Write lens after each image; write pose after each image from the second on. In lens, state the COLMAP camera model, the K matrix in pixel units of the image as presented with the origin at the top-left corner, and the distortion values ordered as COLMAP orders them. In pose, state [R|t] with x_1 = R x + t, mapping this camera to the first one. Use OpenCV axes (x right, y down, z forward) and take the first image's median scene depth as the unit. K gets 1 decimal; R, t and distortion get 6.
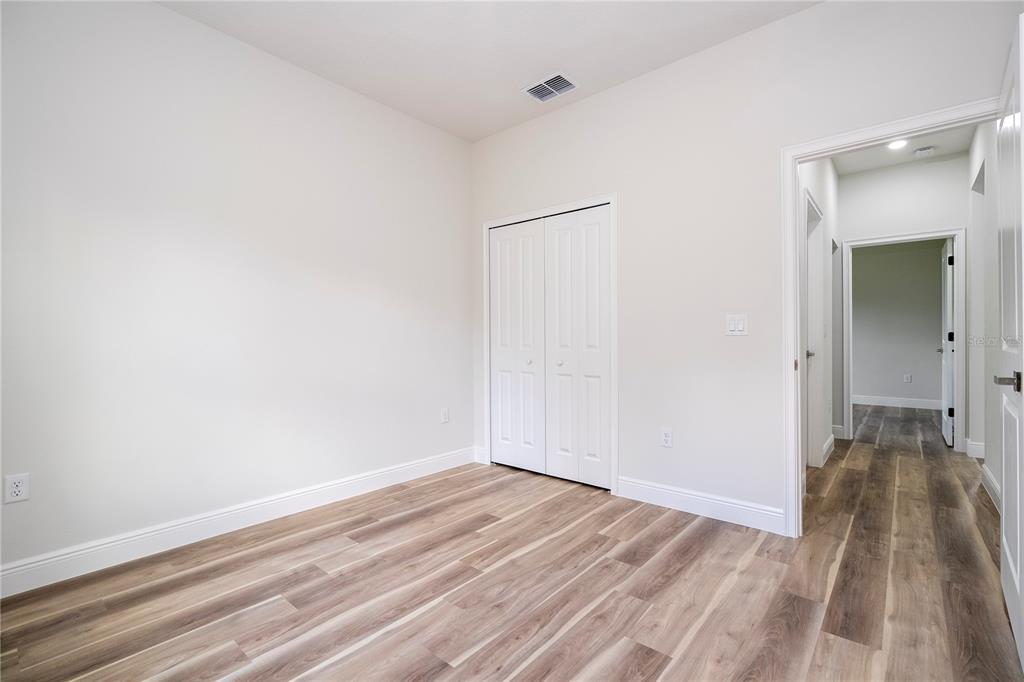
lens RADIAL K [[458.7, 0, 512.0], [0, 458.7, 341.0], [0, 0, 1]] dist [-0.001398, 0.000511]
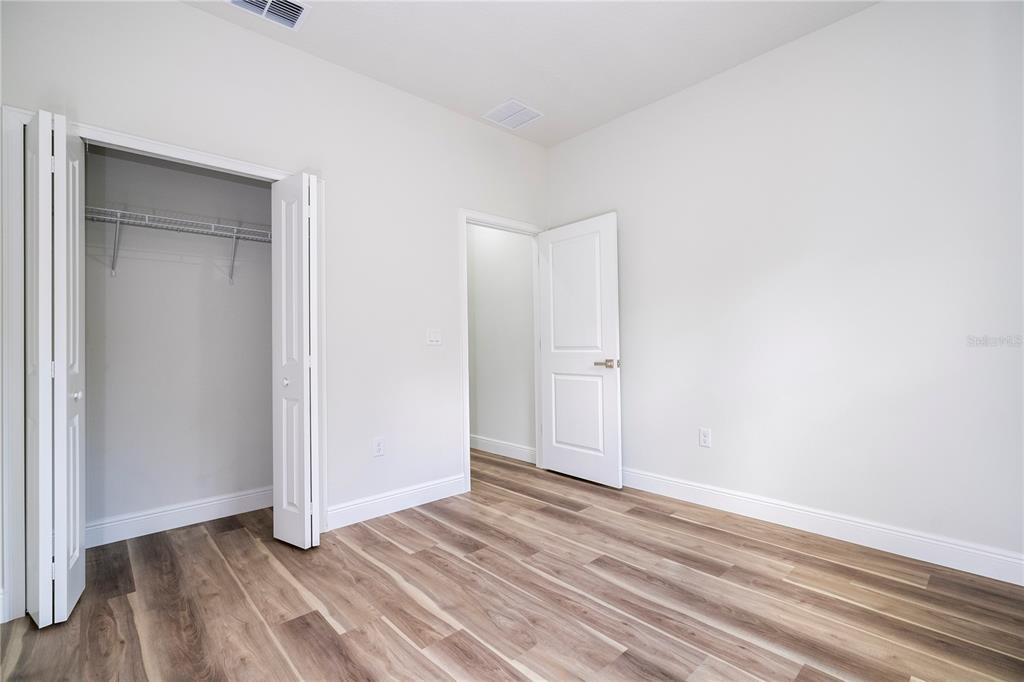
lens RADIAL K [[458.7, 0, 512.0], [0, 458.7, 341.0], [0, 0, 1]] dist [-0.001398, 0.000511]
pose [[0.118656, 0.015015, 0.992822, -0.831325], [0.015606, 0.999734, -0.016985, -0.005874], [-0.992813, 0.017509, 0.118390, 0.748388]]
